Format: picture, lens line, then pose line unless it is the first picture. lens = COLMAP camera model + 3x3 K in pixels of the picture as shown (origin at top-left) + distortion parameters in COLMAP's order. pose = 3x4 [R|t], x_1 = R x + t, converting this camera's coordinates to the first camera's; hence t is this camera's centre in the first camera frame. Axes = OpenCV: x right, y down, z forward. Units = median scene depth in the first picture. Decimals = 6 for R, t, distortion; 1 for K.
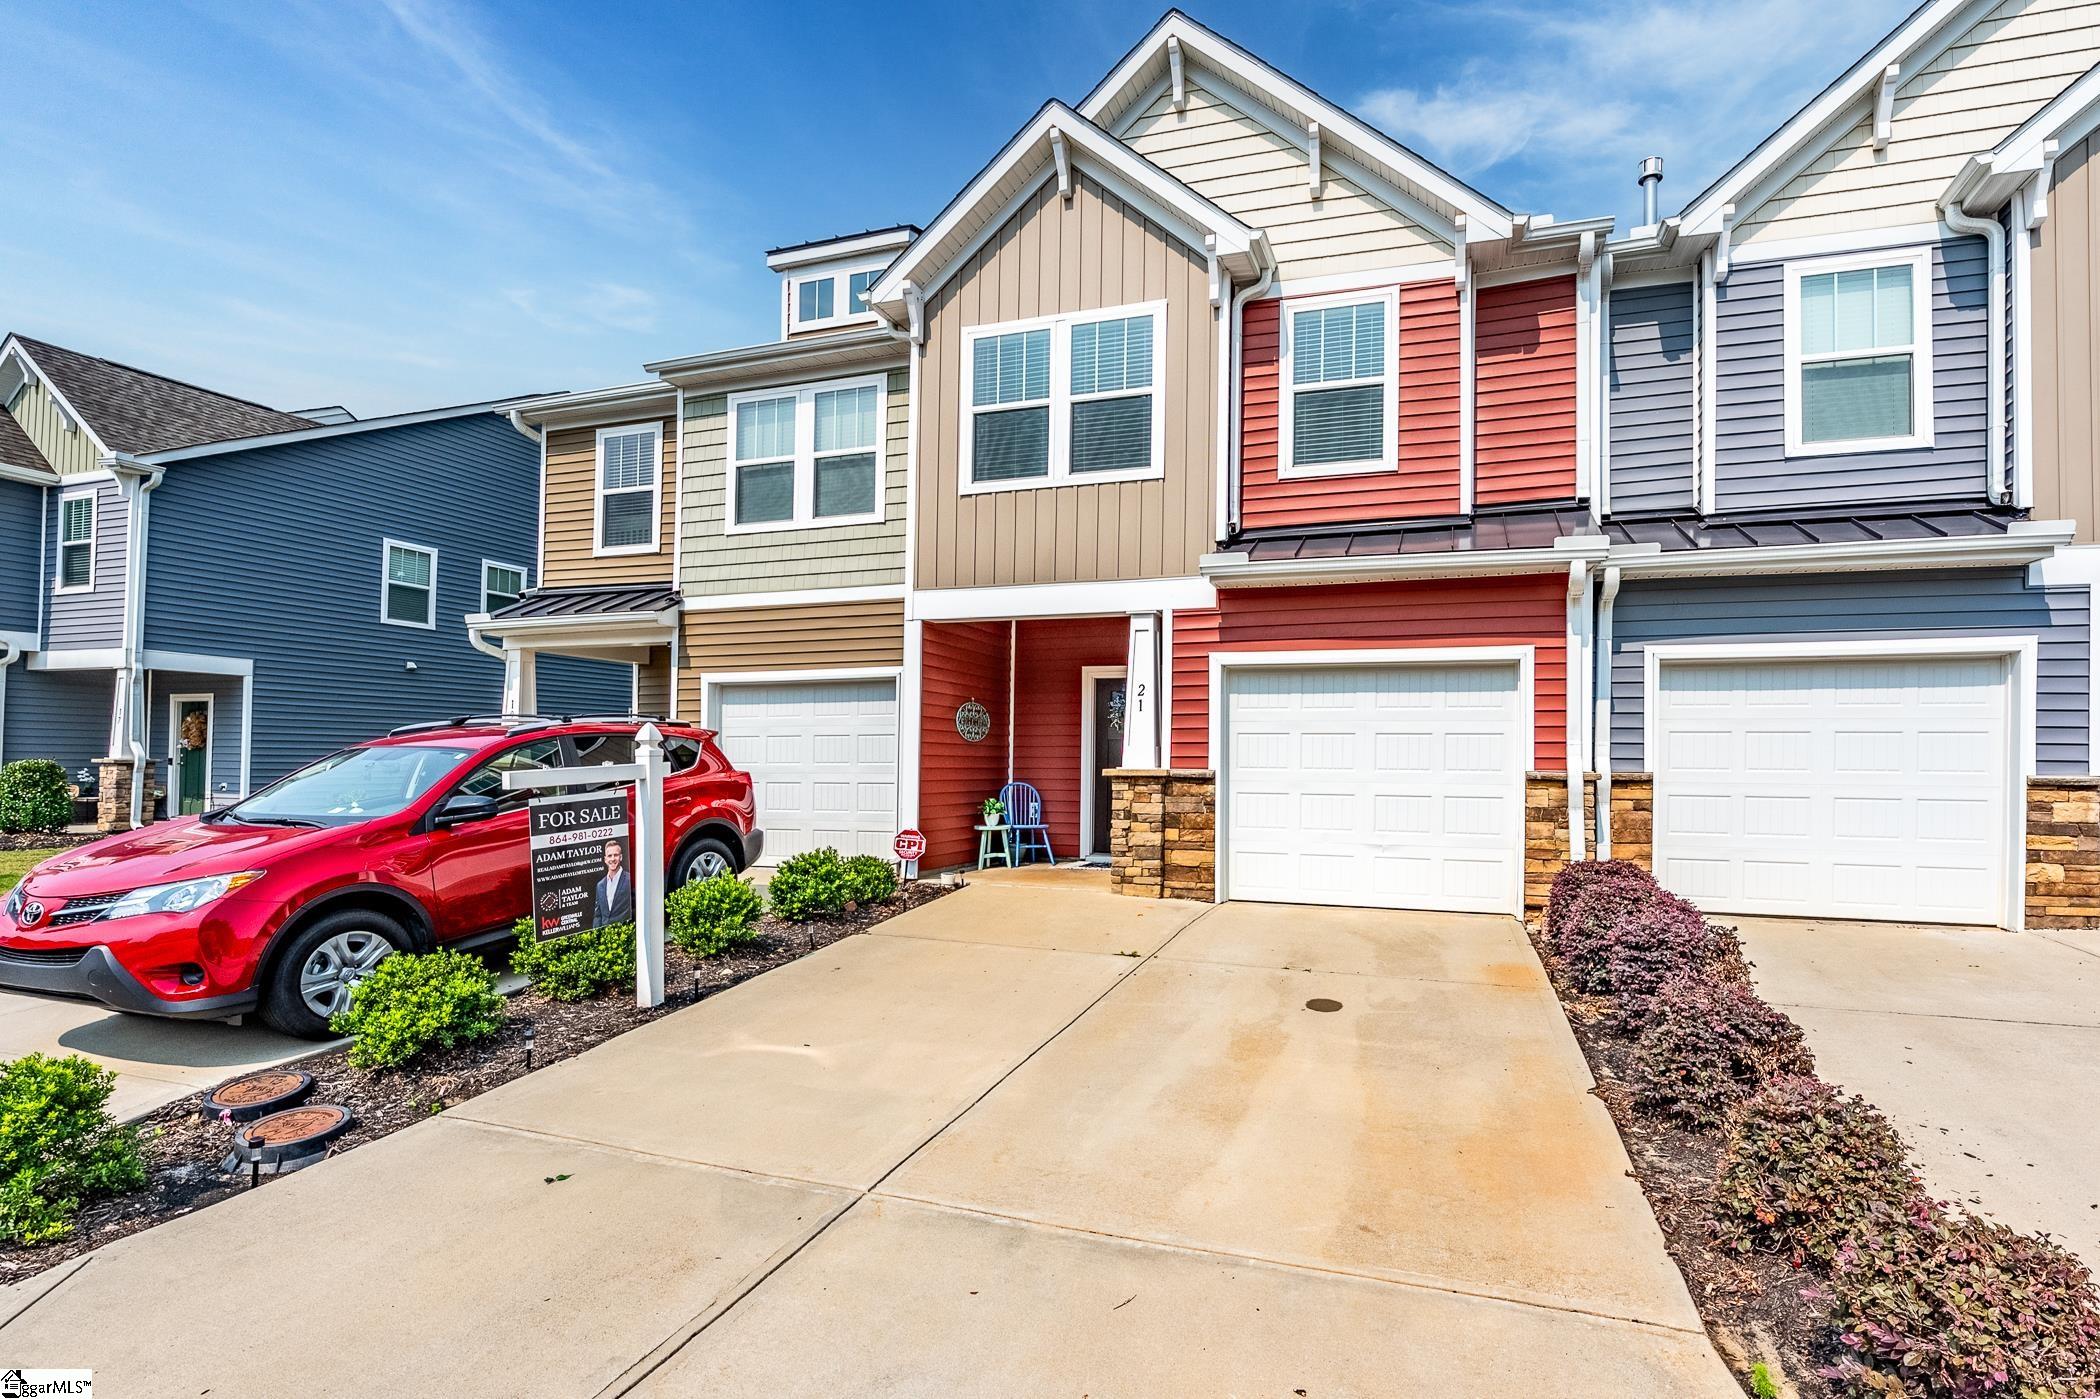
lens RADIAL K [[1010.6, 0, 1051.1], [0, 1010.6, 750.6], [0, 0, 1]] dist [-0.021167, 0.001434]
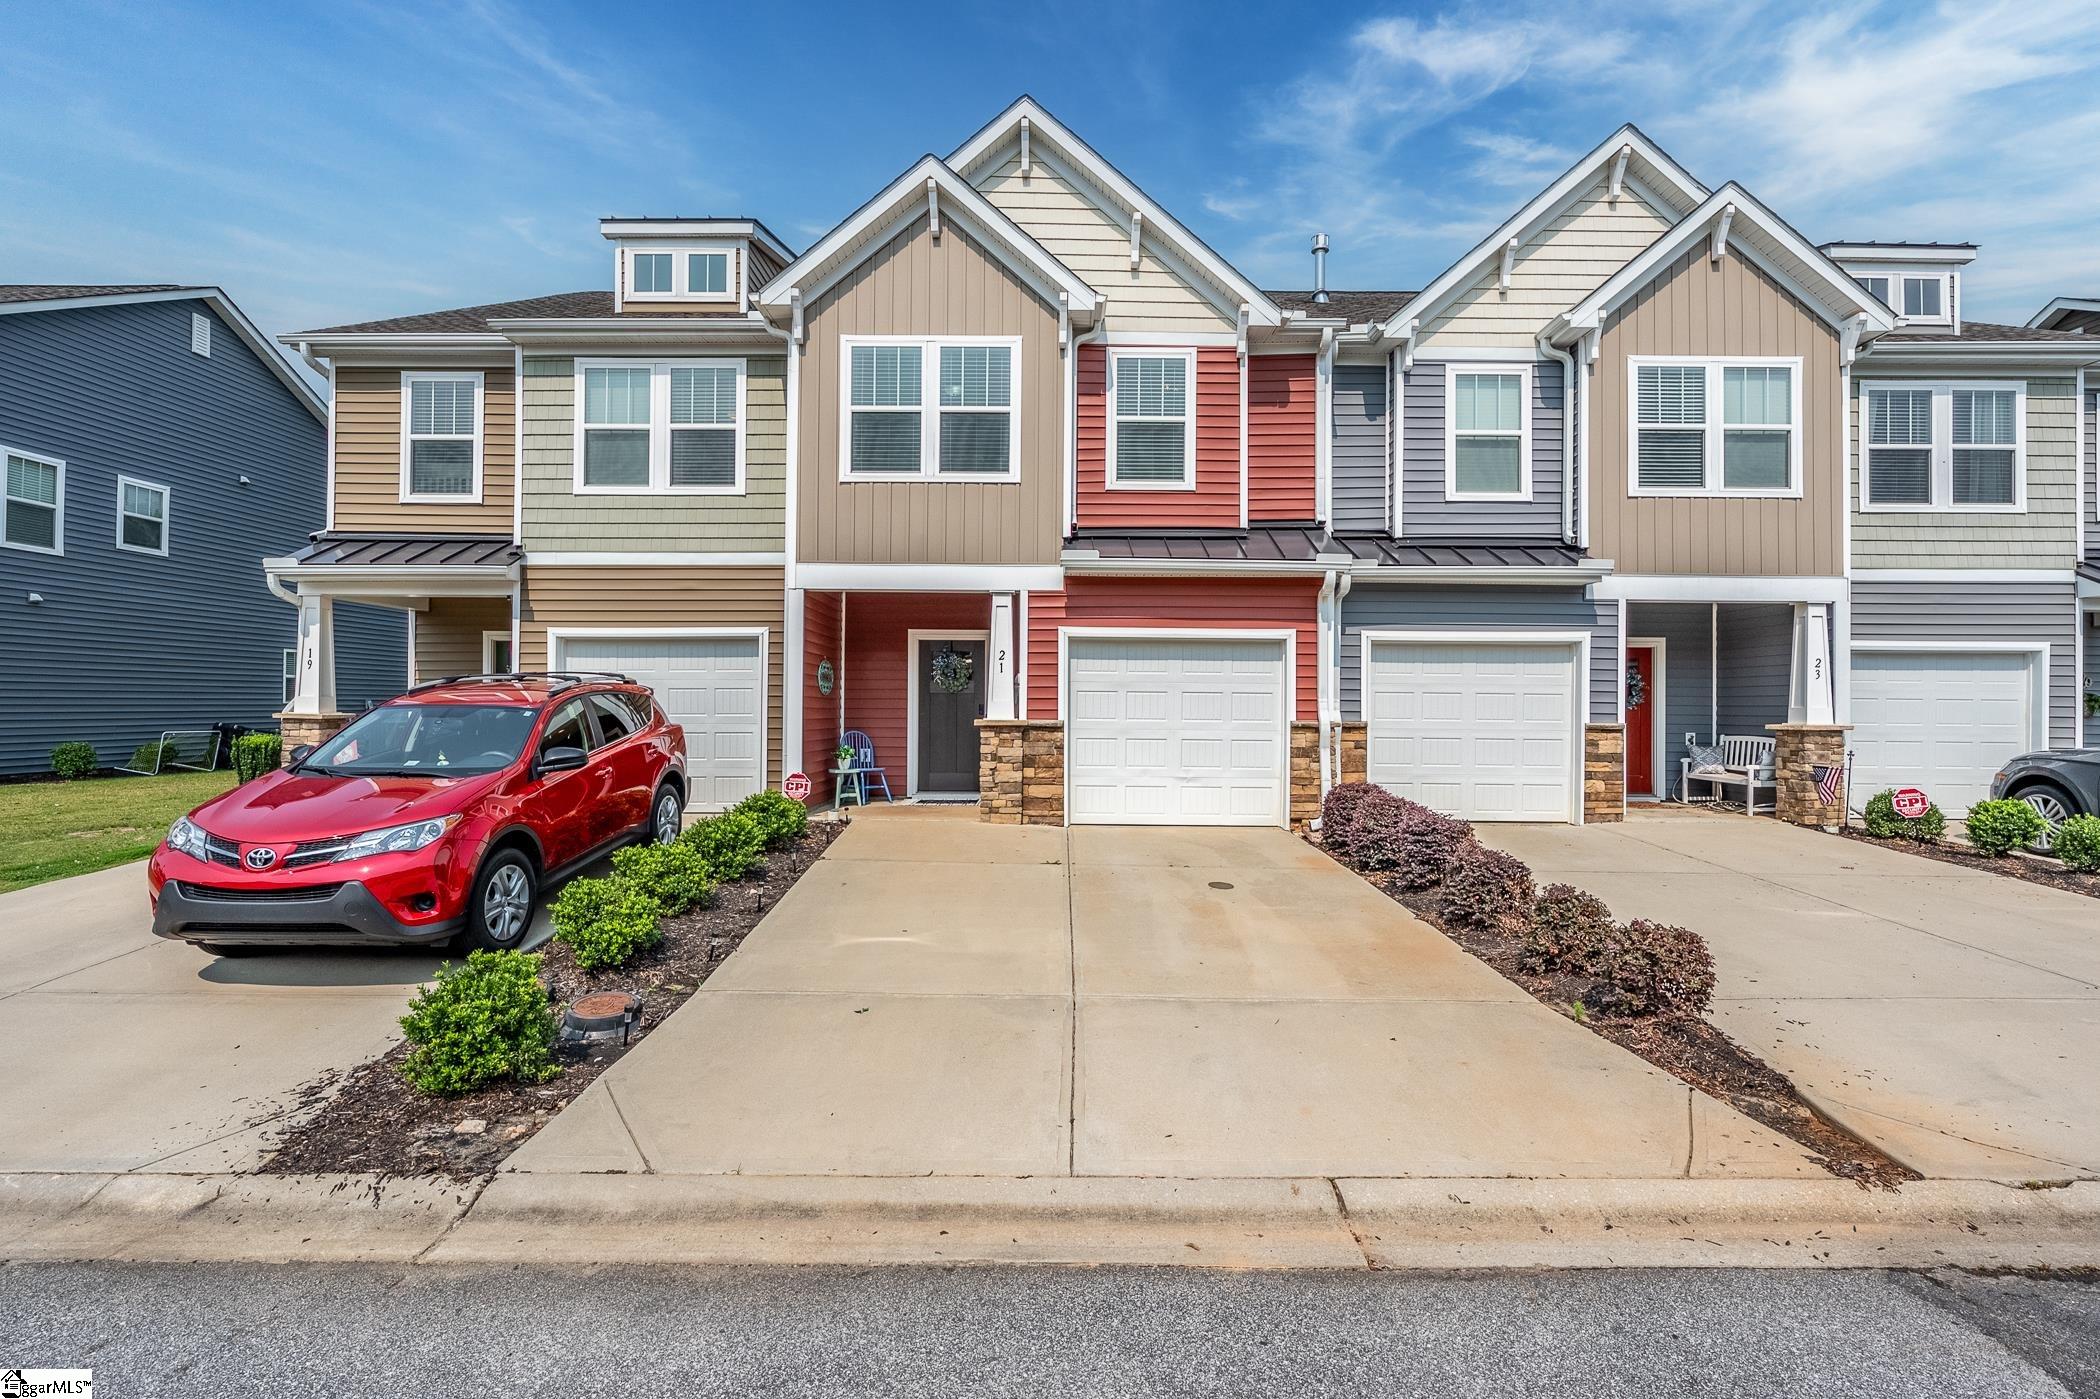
lens RADIAL K [[977.4, 0, 1050.0], [0, 977.4, 699.5], [0, 0, 1]] dist [-0.009613, -0.000355]
pose [[0.949176, 0.003070, 0.314730, -0.232498], [-0.003941, 0.999990, 0.002131, -0.009243], [-0.314721, -0.003263, 0.949179, -0.144367]]
